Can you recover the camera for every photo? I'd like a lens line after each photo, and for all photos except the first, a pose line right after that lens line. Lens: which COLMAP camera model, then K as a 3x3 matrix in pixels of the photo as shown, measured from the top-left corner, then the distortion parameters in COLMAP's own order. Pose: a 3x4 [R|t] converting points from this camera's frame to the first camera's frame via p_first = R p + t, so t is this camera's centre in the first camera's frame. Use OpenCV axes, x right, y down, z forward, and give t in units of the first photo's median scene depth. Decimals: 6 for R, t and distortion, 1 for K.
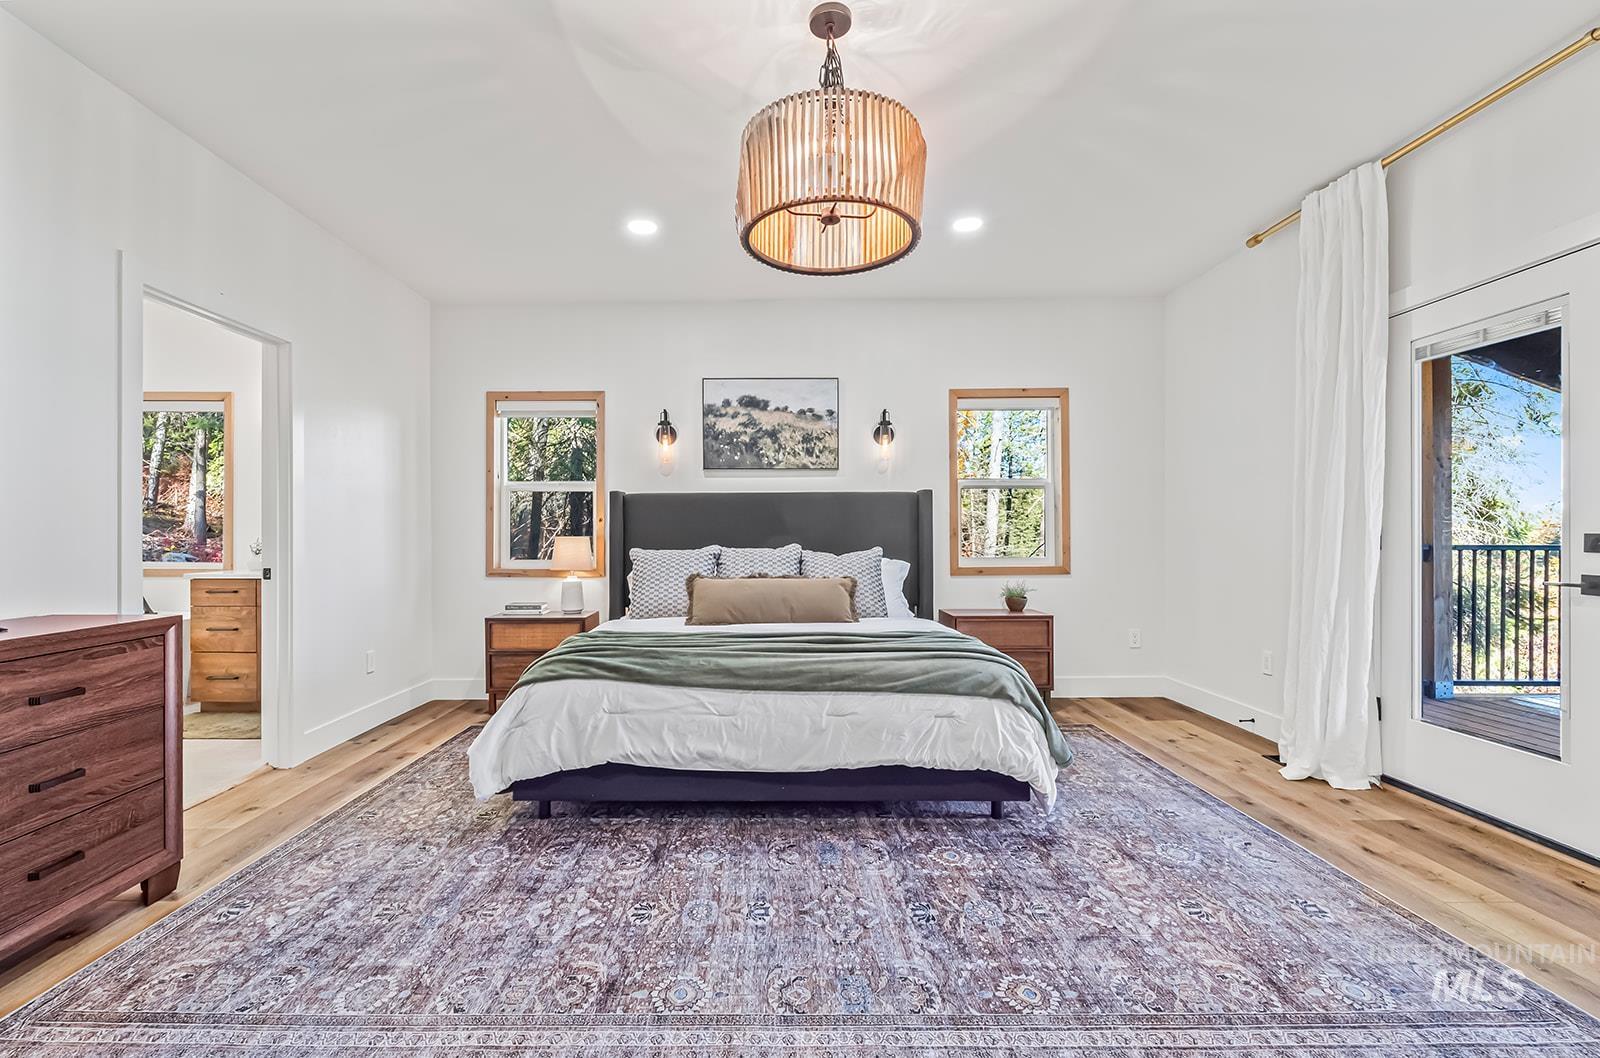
lens RADIAL K [[718.6, 0, 785.1], [0, 718.6, 536.2], [0, 0, 1]] dist [-0.001171, 0.000293]
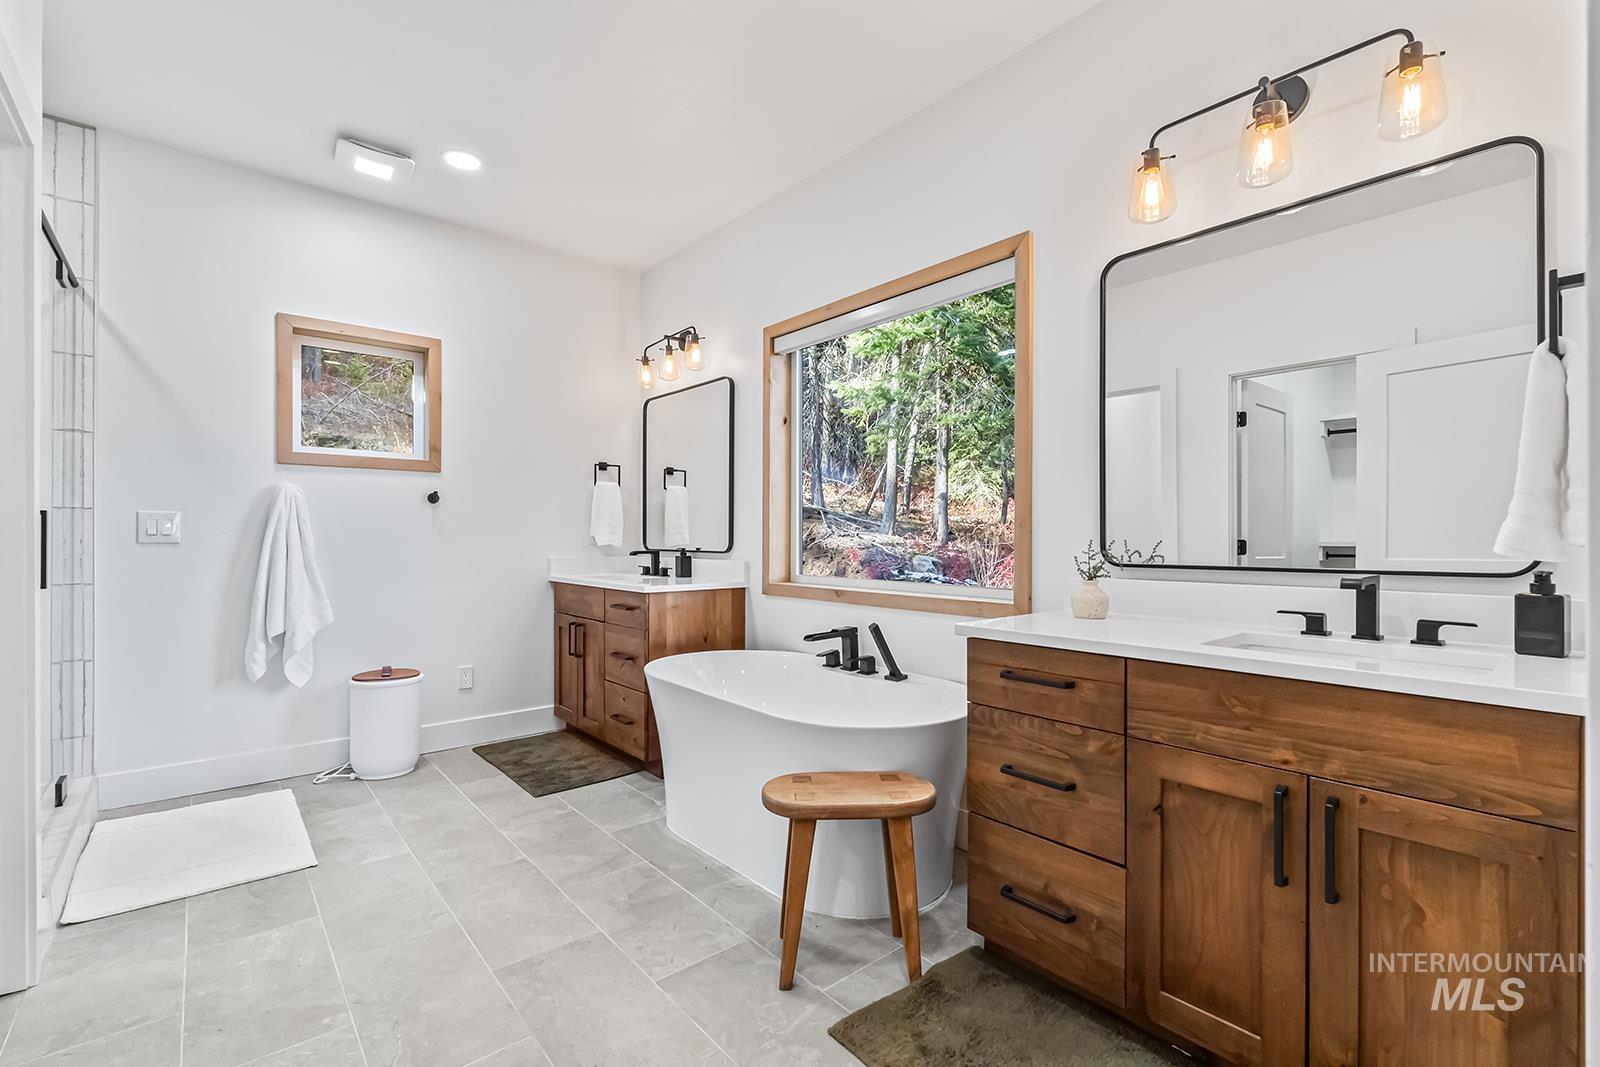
lens RADIAL K [[718.6, 0, 796.1], [0, 718.6, 537.1], [0, 0, 1]] dist [-0.001171, 0.000293]
pose [[0.641019, 0.001616, -0.767524, -0.572186], [-0.005990, 0.999978, -0.002898, 0.003605], [0.767502, 0.006455, 0.641014, 0.654689]]
